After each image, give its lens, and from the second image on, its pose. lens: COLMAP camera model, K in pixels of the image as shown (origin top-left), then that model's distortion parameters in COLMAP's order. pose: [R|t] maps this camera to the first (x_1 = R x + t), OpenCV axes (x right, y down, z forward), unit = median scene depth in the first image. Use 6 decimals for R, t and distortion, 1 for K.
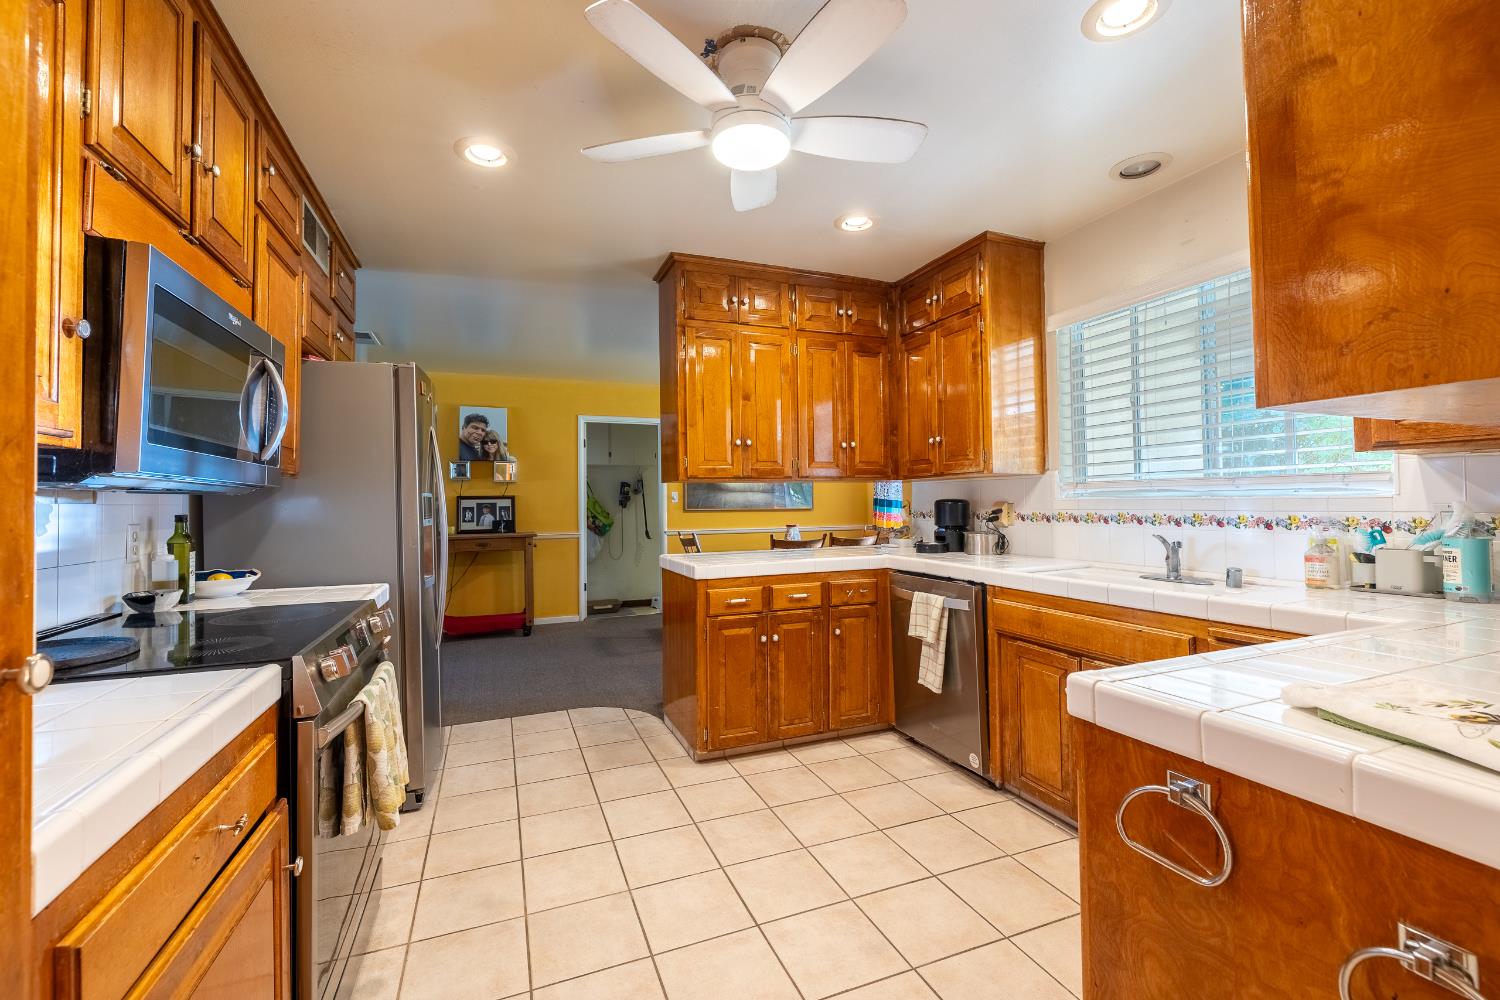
lens RADIAL K [[637.9, 0, 751.9], [0, 637.9, 495.3], [0, 0, 1]] dist [-0.001544, -0.000280]
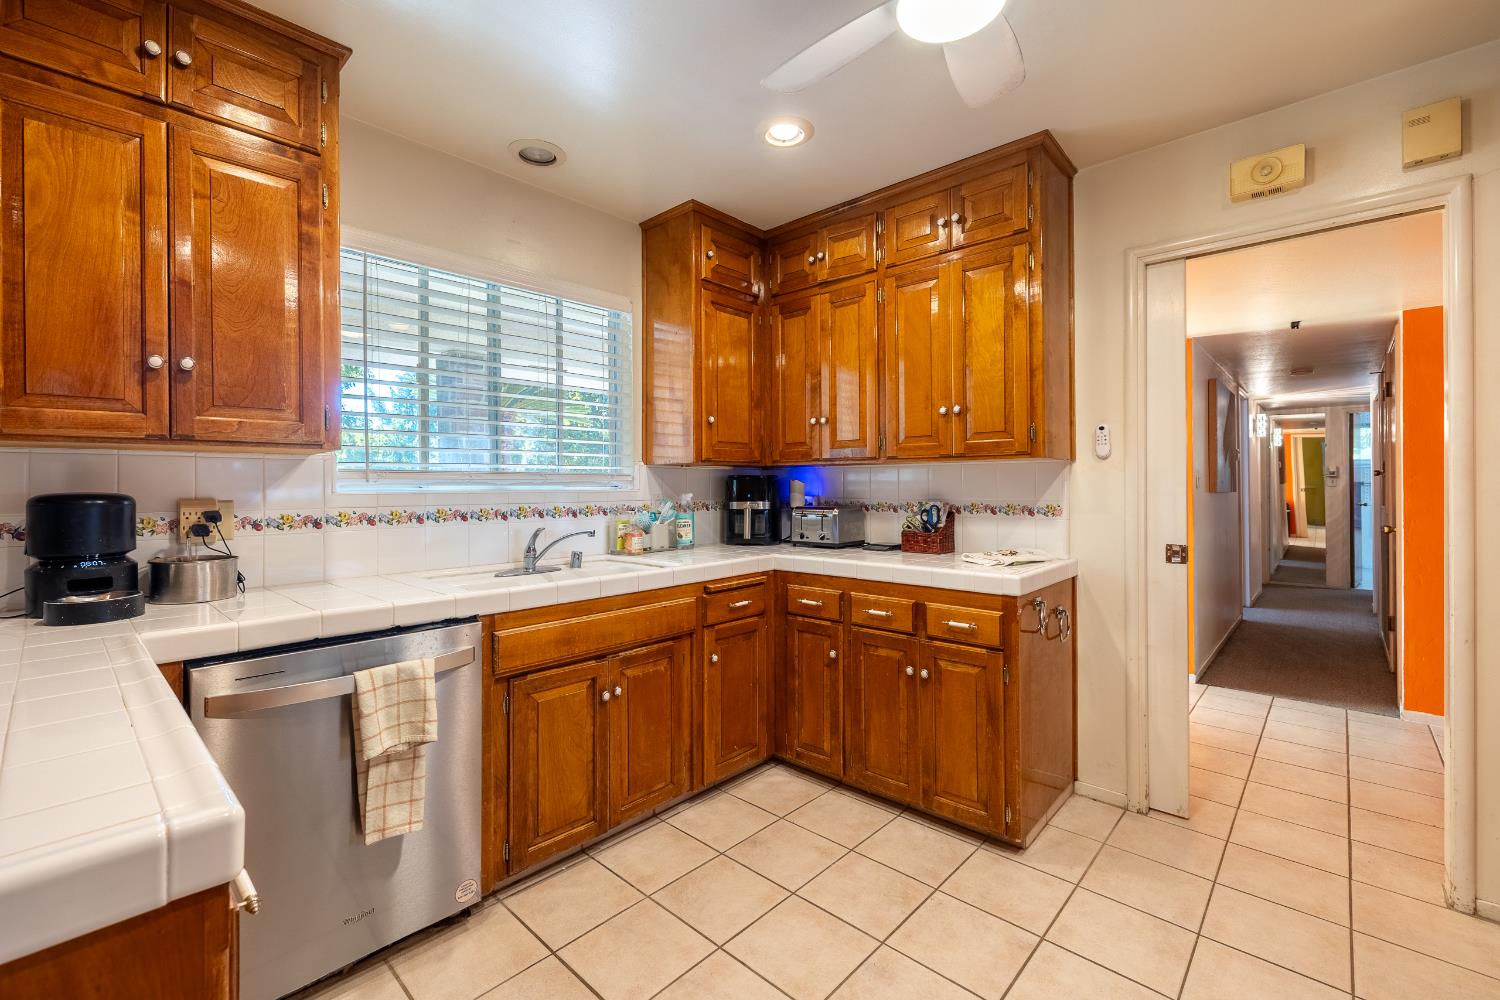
lens RADIAL K [[637.9, 0, 751.4], [0, 637.9, 489.7], [0, 0, 1]] dist [-0.001544, -0.000280]
pose [[-0.423995, 0.012866, 0.905573, -0.408745], [0.004196, 0.999916, -0.012242, 0.015281], [-0.905655, -0.001391, -0.424013, 1.114369]]
